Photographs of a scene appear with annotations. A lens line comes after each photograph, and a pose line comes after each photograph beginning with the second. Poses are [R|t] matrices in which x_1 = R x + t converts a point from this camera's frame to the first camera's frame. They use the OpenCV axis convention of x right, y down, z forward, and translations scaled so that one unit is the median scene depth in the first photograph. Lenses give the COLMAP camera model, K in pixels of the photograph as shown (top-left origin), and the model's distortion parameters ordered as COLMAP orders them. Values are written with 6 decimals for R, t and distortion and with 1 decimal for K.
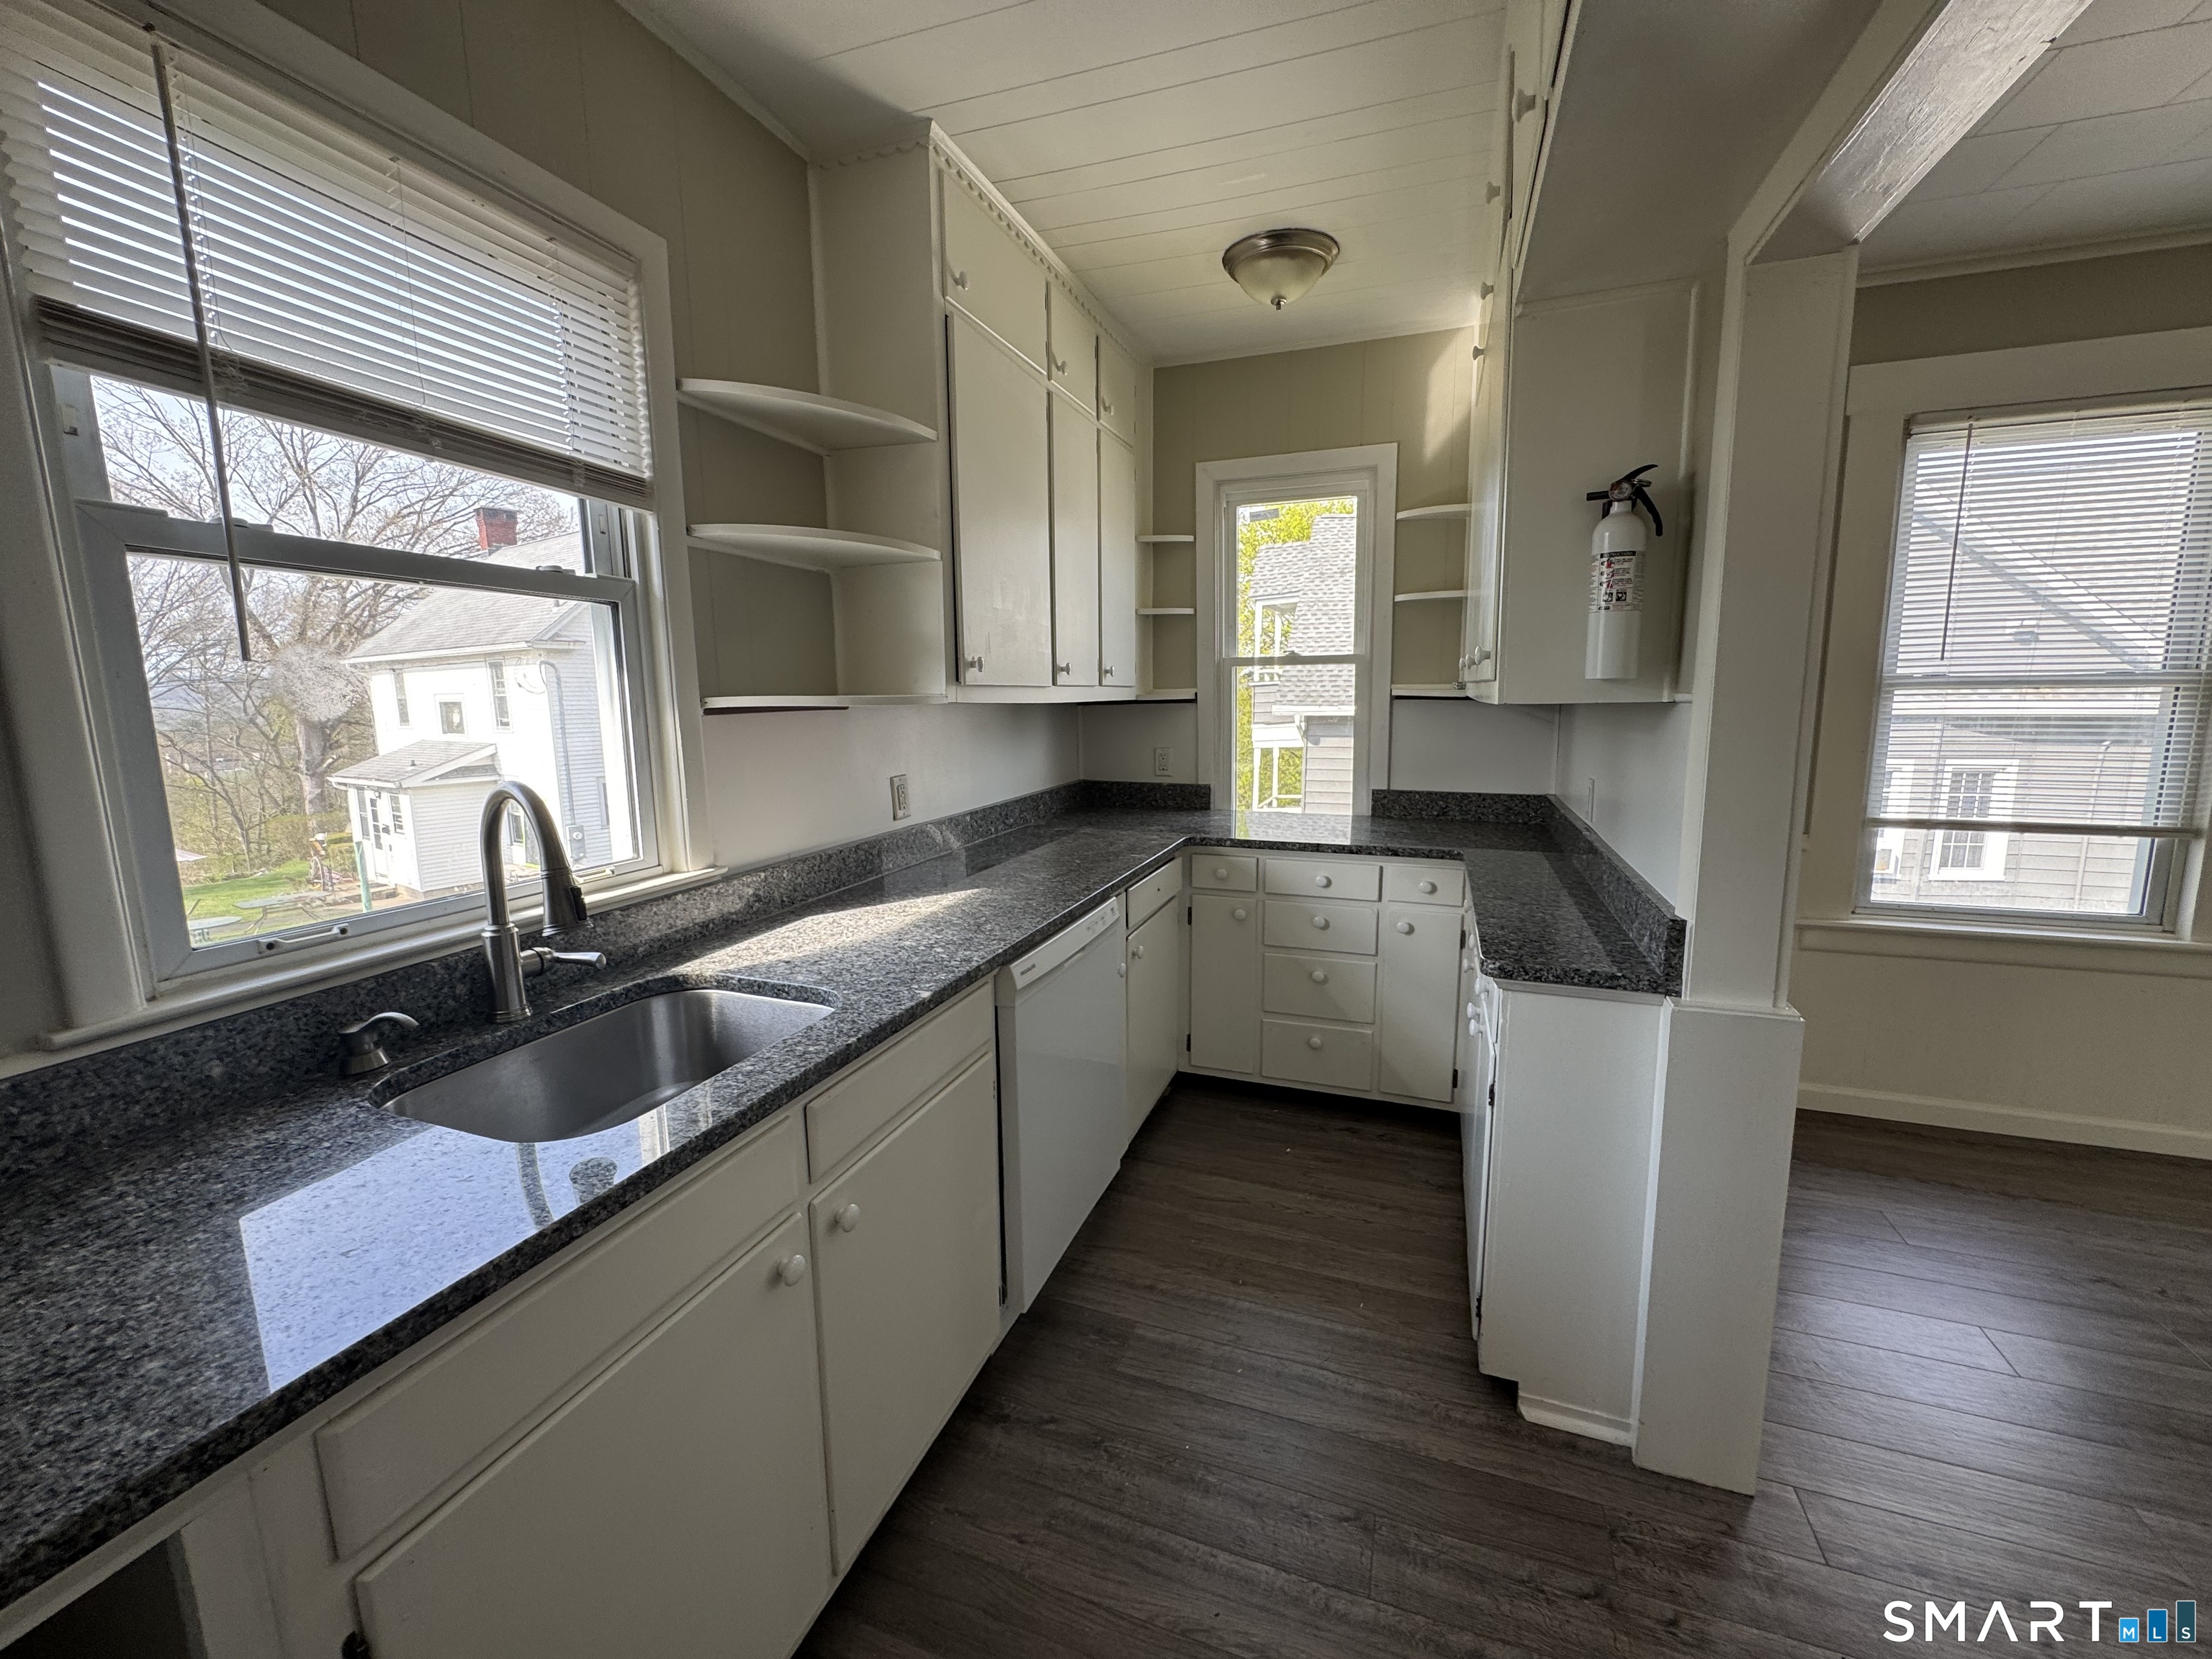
lens RADIAL K [[891.4, 0, 1101.2], [0, 891.4, 828.1], [0, 0, 1]] dist [0.000161, 0.000569]
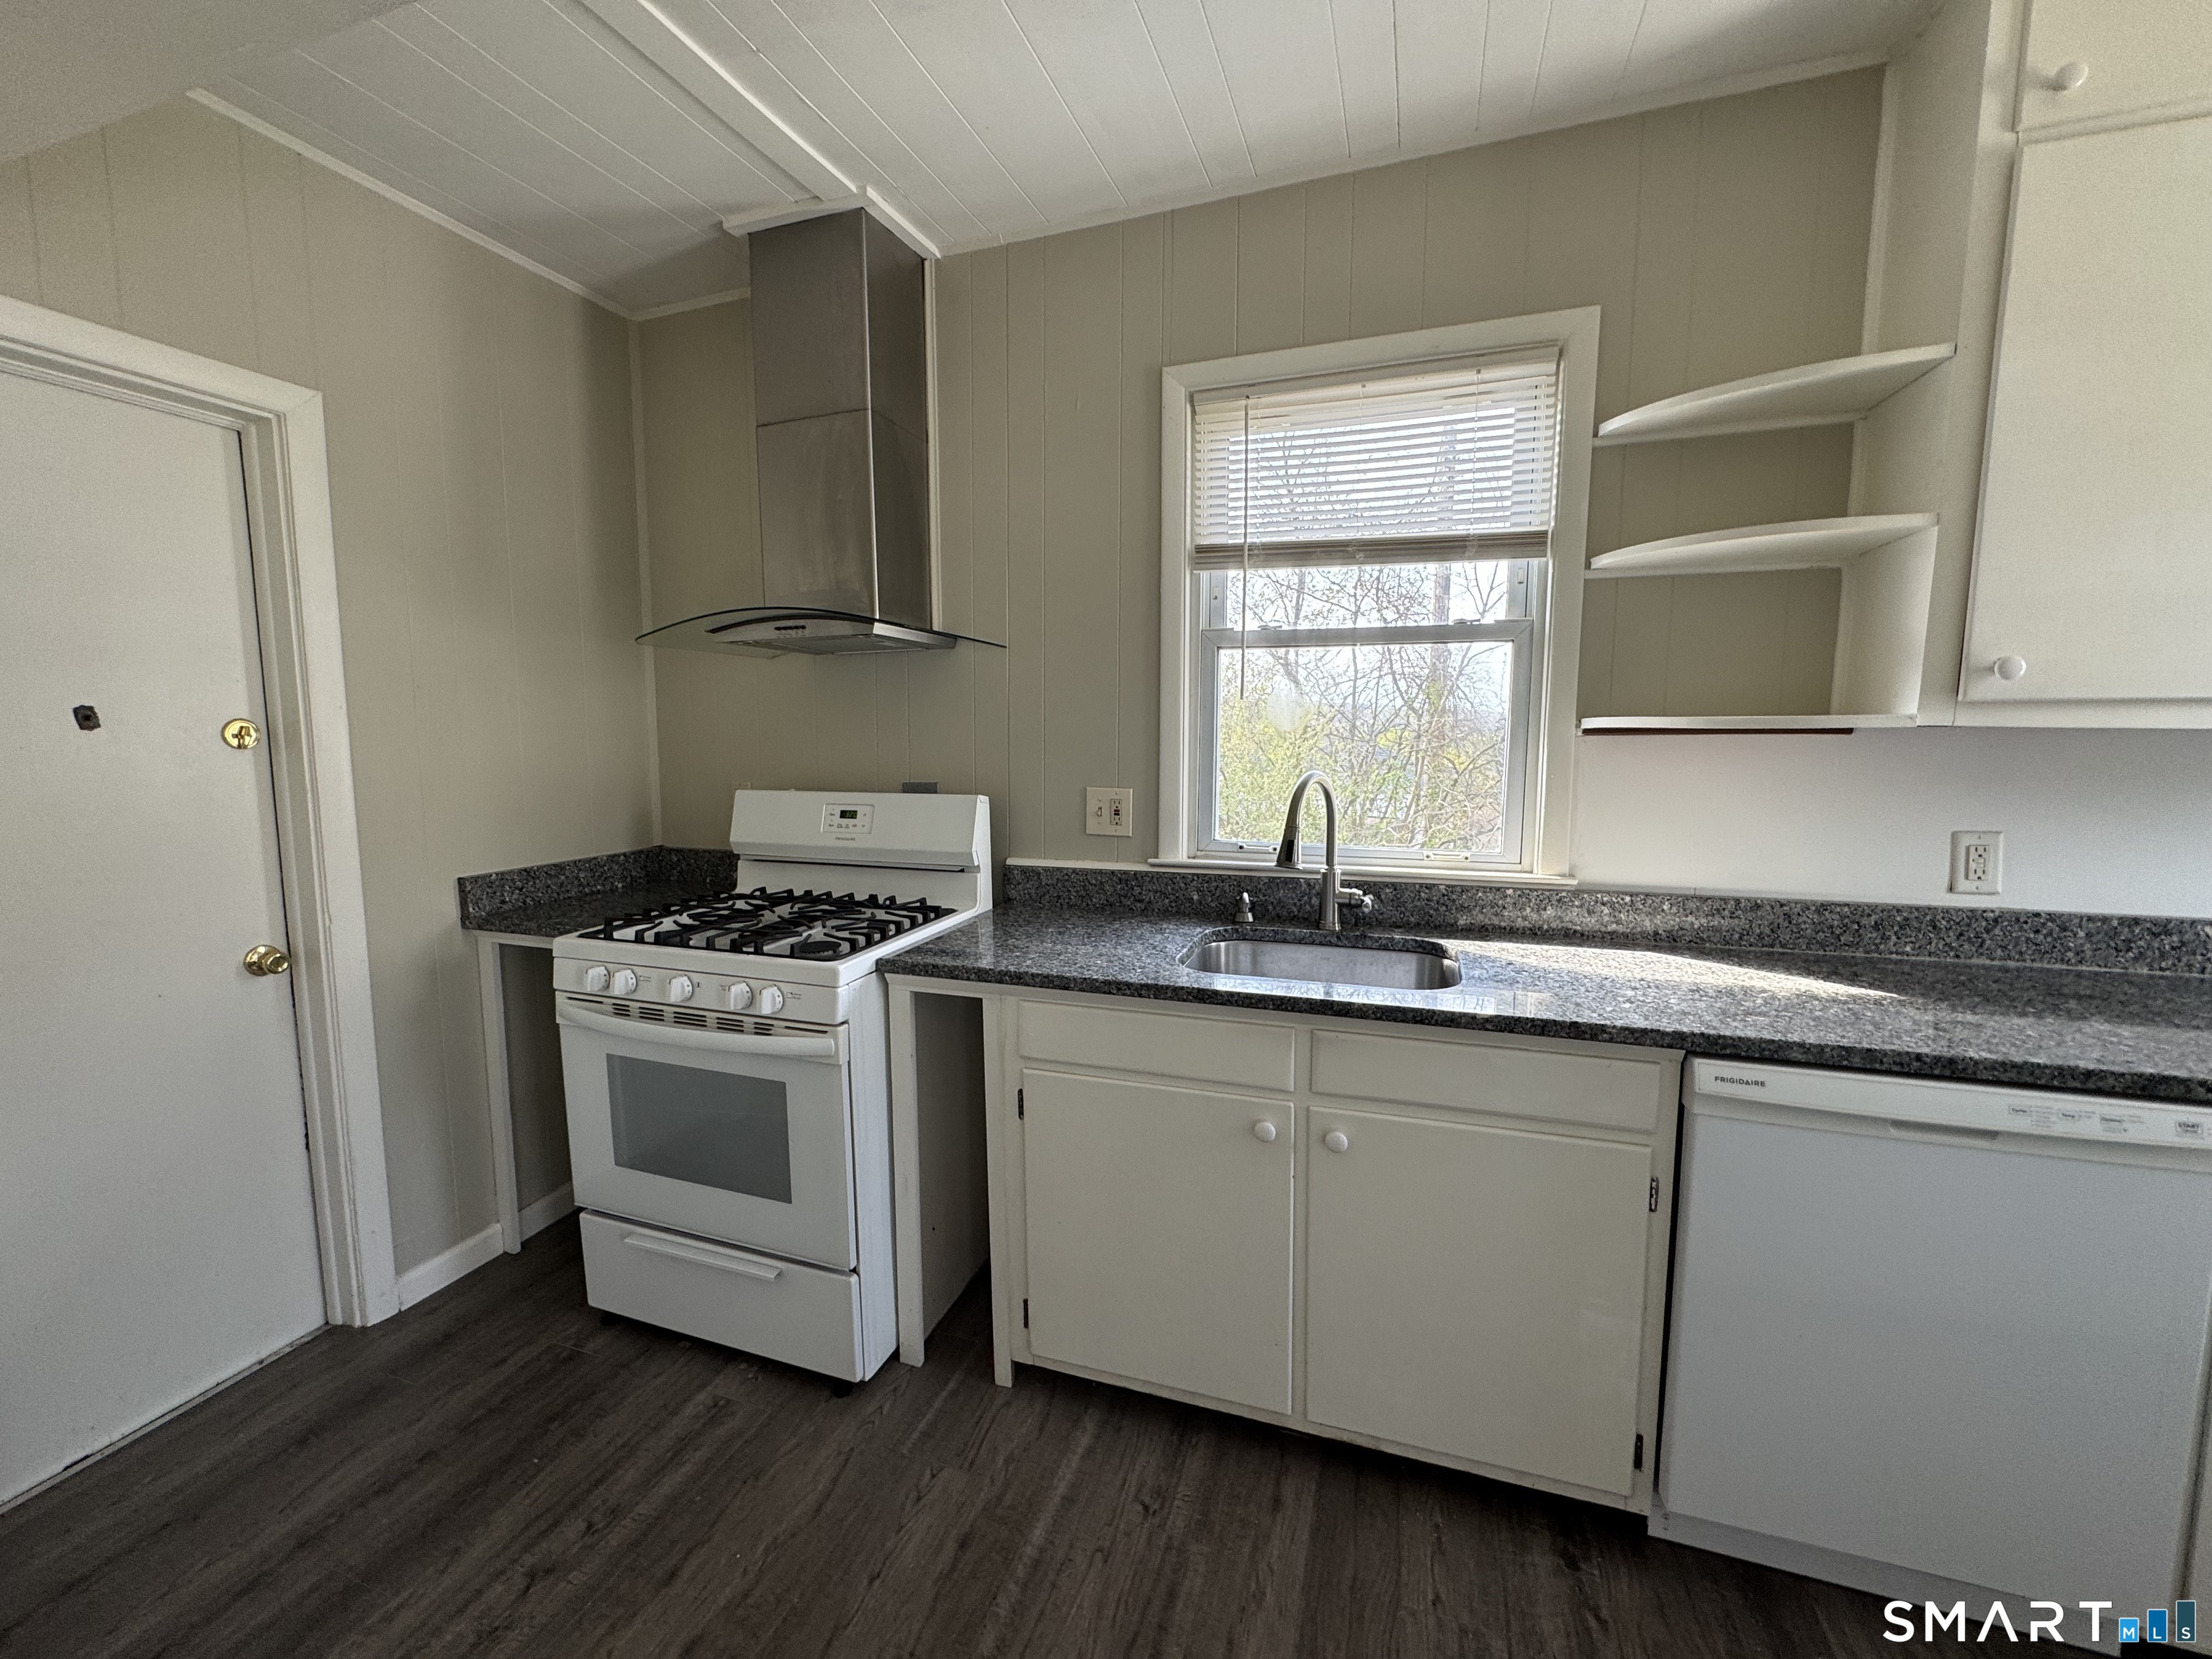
lens RADIAL K [[891.4, 0, 1106.8], [0, 891.4, 826.6], [0, 0, 1]] dist [0.000161, 0.000569]
pose [[0.018555, 0.117313, -0.992922, 0.656919], [-0.147750, 0.982511, 0.113322, -0.059592], [0.988851, 0.144601, 0.035564, 0.440920]]
